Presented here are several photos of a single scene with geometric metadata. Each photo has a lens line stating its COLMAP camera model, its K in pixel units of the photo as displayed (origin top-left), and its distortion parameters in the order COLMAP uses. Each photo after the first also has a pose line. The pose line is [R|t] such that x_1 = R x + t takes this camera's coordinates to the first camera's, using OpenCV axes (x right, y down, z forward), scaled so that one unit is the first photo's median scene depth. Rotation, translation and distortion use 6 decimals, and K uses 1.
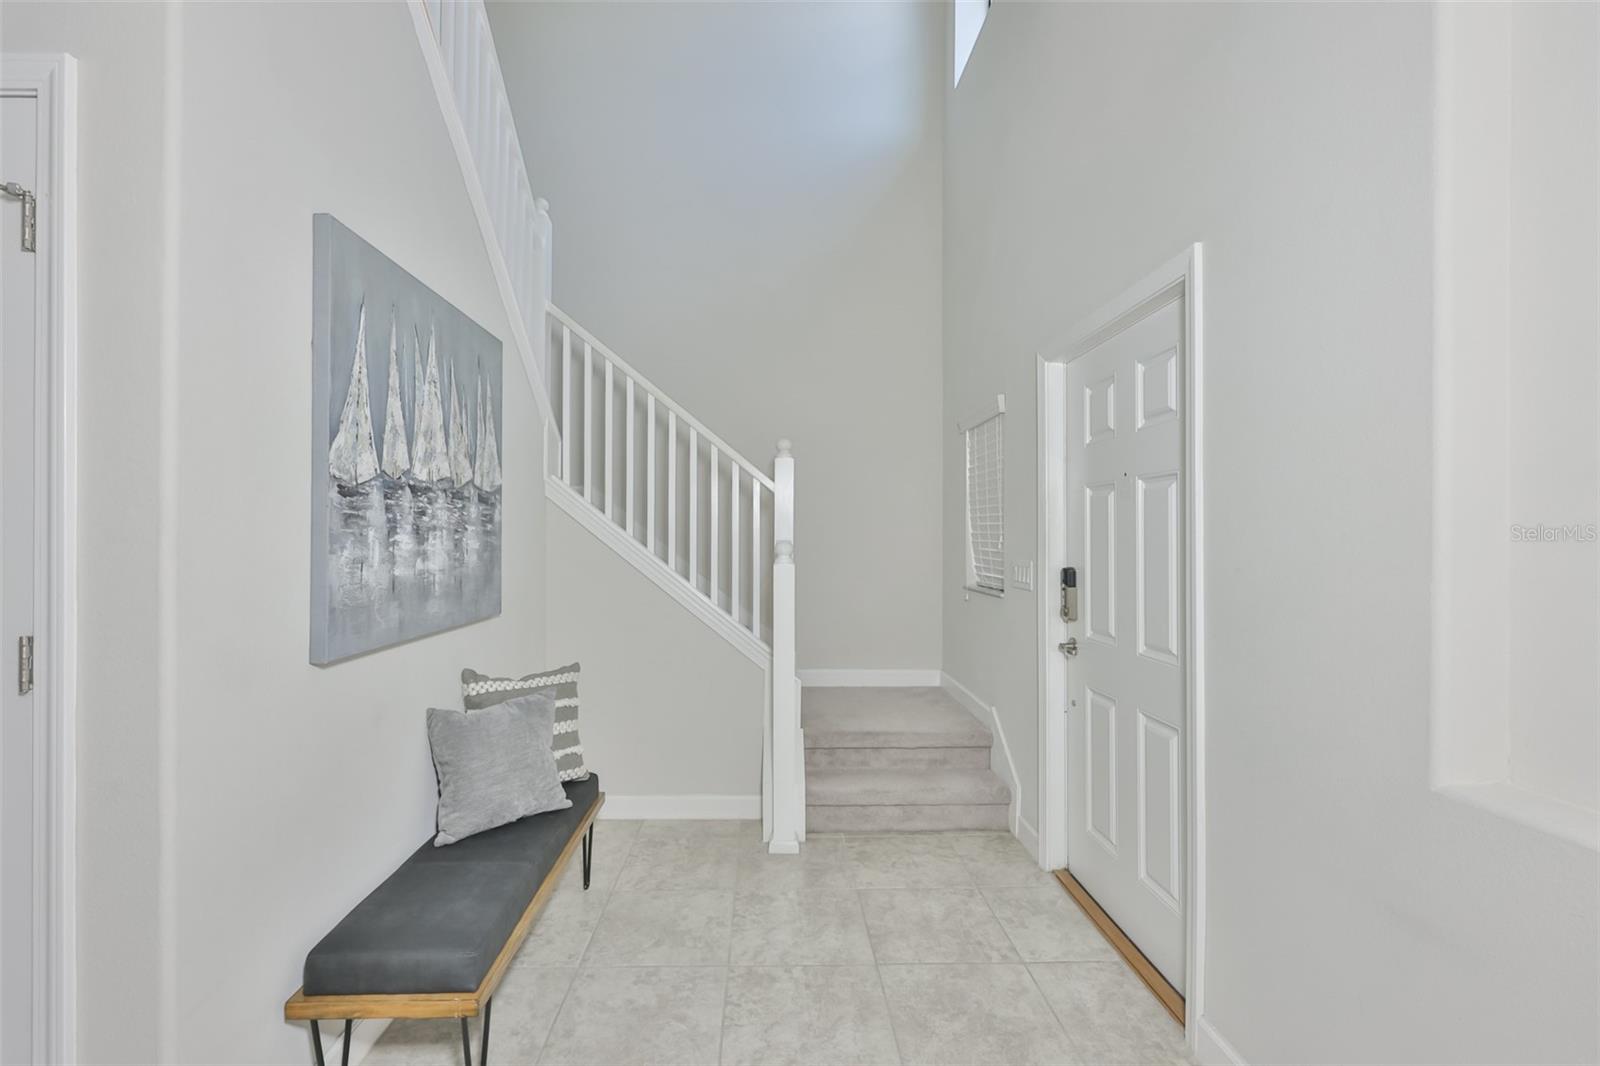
lens RADIAL K [[681.4, 0, 797.6], [0, 681.4, 543.3], [0, 0, 1]] dist [0.000559, 0.000092]
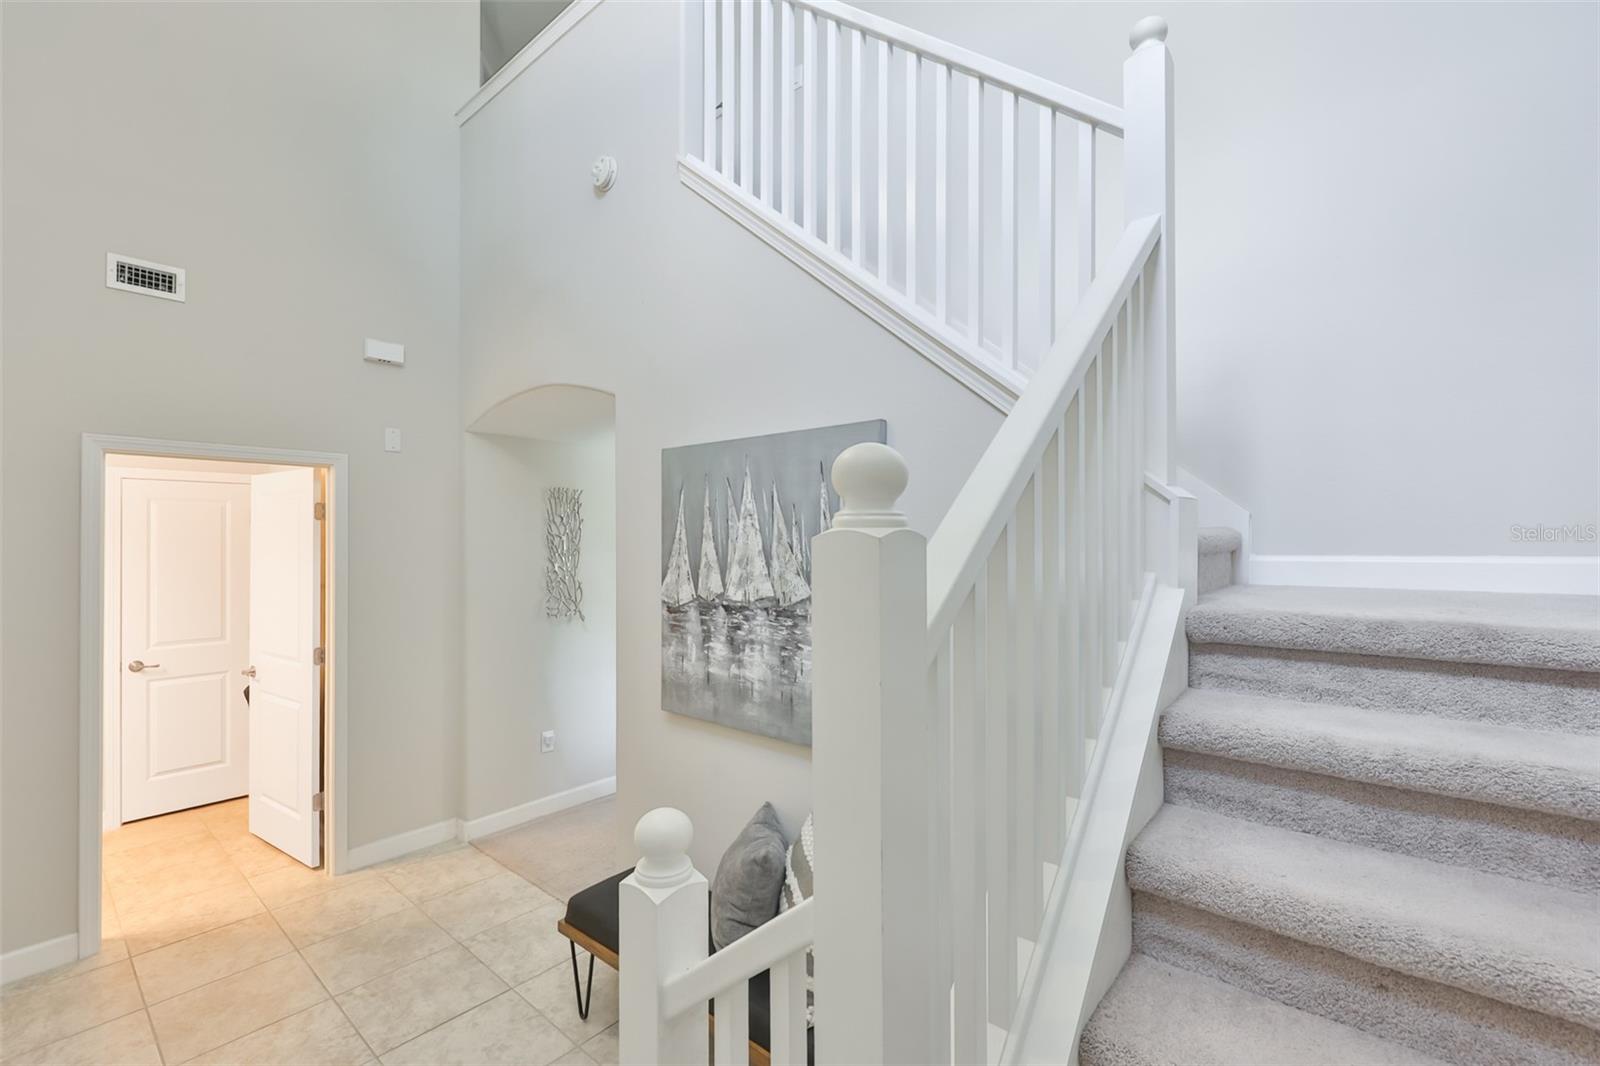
lens RADIAL K [[681.4, 0, 797.6], [0, 681.4, 543.3], [0, 0, 1]] dist [0.000559, 0.000092]
pose [[-0.680879, -0.004930, -0.732379, 0.279147], [-0.010323, 0.999943, 0.002866, -0.210221], [0.732323, 0.009511, -0.680891, 2.007618]]
